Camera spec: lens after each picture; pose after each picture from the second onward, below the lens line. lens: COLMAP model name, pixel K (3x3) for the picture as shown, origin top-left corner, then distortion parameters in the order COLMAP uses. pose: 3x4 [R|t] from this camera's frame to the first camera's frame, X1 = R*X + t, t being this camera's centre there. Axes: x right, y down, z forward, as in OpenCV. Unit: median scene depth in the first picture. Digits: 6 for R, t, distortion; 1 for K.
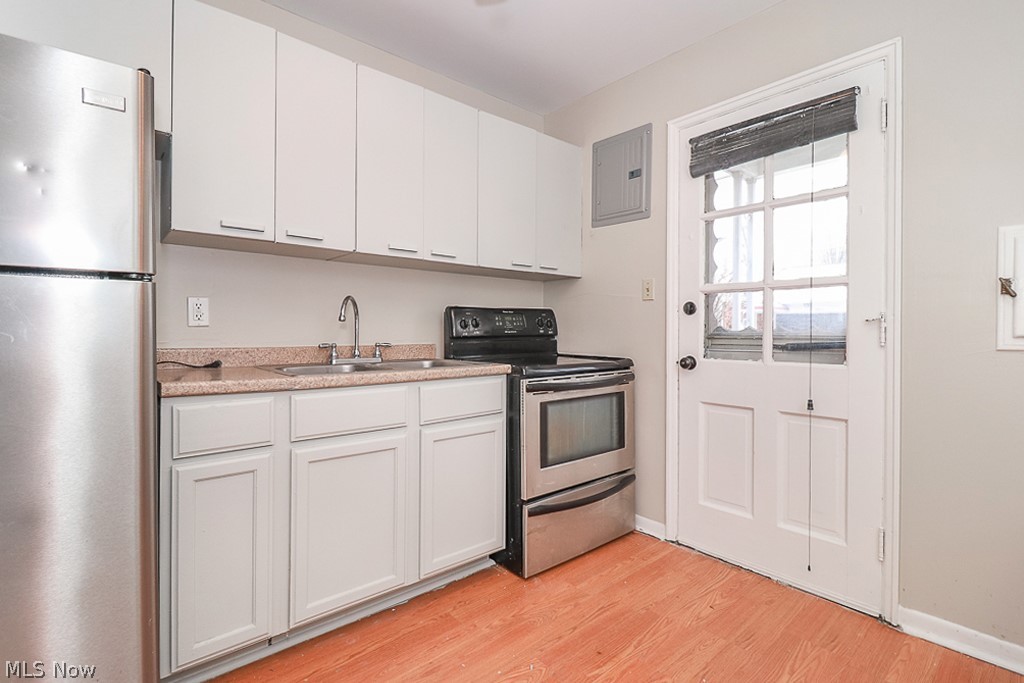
lens RADIAL K [[482.5, 0, 512.8], [0, 482.5, 331.6], [0, 0, 1]] dist [0.000481, -0.000675]
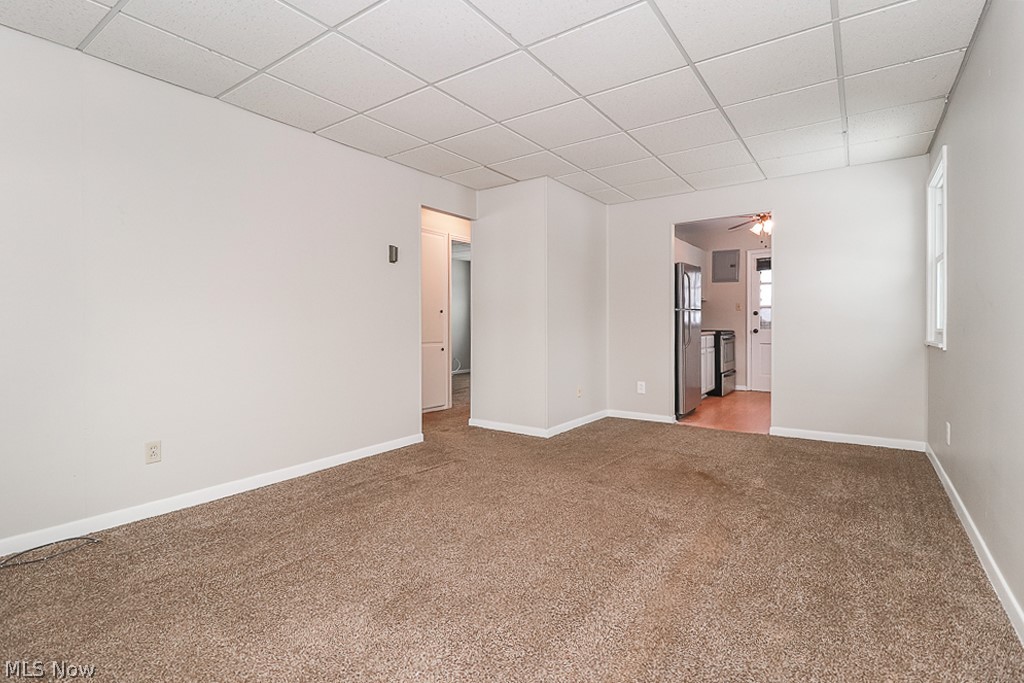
lens RADIAL K [[482.5, 0, 512.8], [0, 482.5, 331.6], [0, 0, 1]] dist [0.000481, -0.000675]
pose [[0.972904, -0.015633, 0.230680, -2.050515], [0.013427, 0.999848, 0.011128, 0.015245], [-0.230819, -0.007729, 0.972966, -1.806116]]
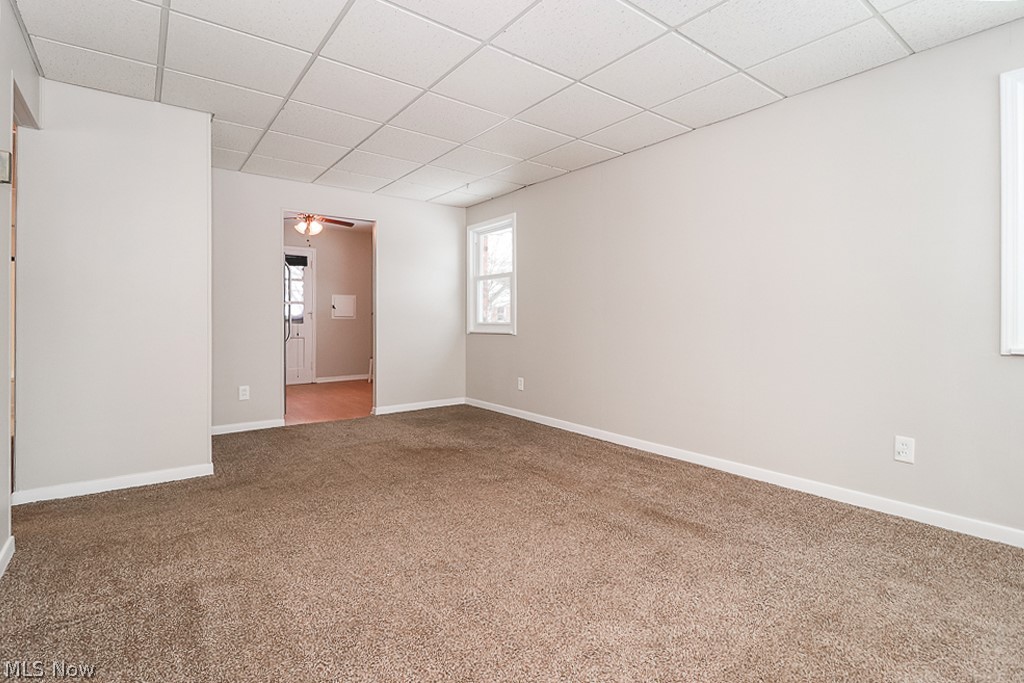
lens RADIAL K [[480.1, 0, 507.4], [0, 480.1, 328.5], [0, 0, 1]] dist [0.001767, -0.000348]
pose [[0.063126, -0.022524, 0.997751, -2.836543], [0.000707, 0.999746, 0.022524, 0.016412], [-0.998005, -0.000716, 0.063126, -0.833156]]
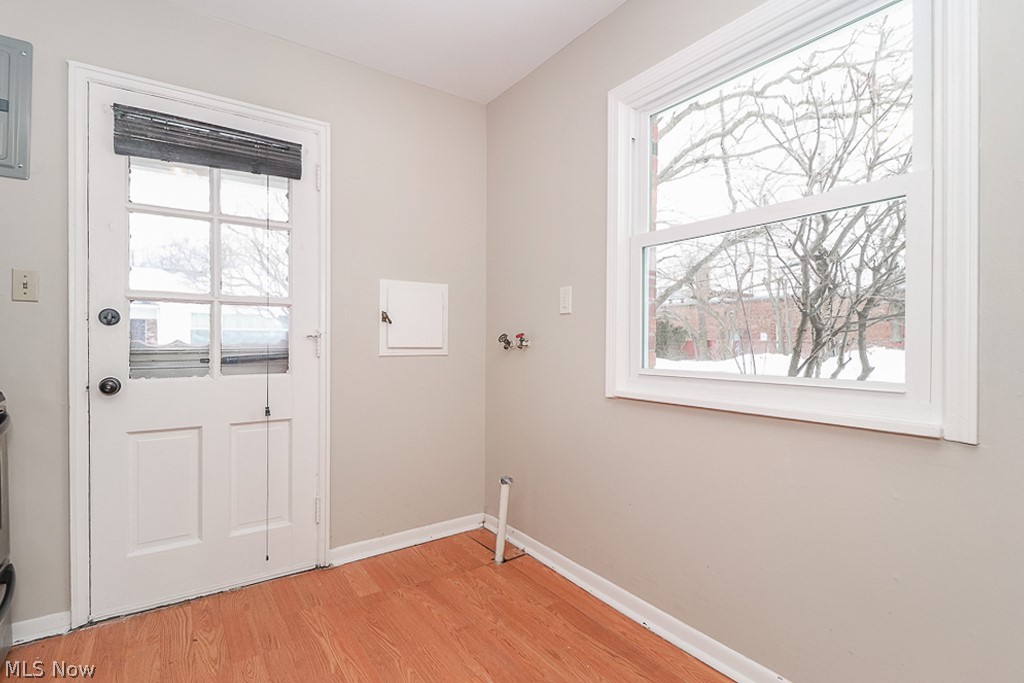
lens RADIAL K [[482.4, 0, 512.2], [0, 482.4, 347.0], [0, 0, 1]] dist [0.000836, -0.000205]
pose [[0.108711, -0.012776, 0.993991, -0.388503], [0.001985, 0.999918, 0.012635, -0.008899], [-0.994071, 0.000599, 0.108728, 0.291038]]
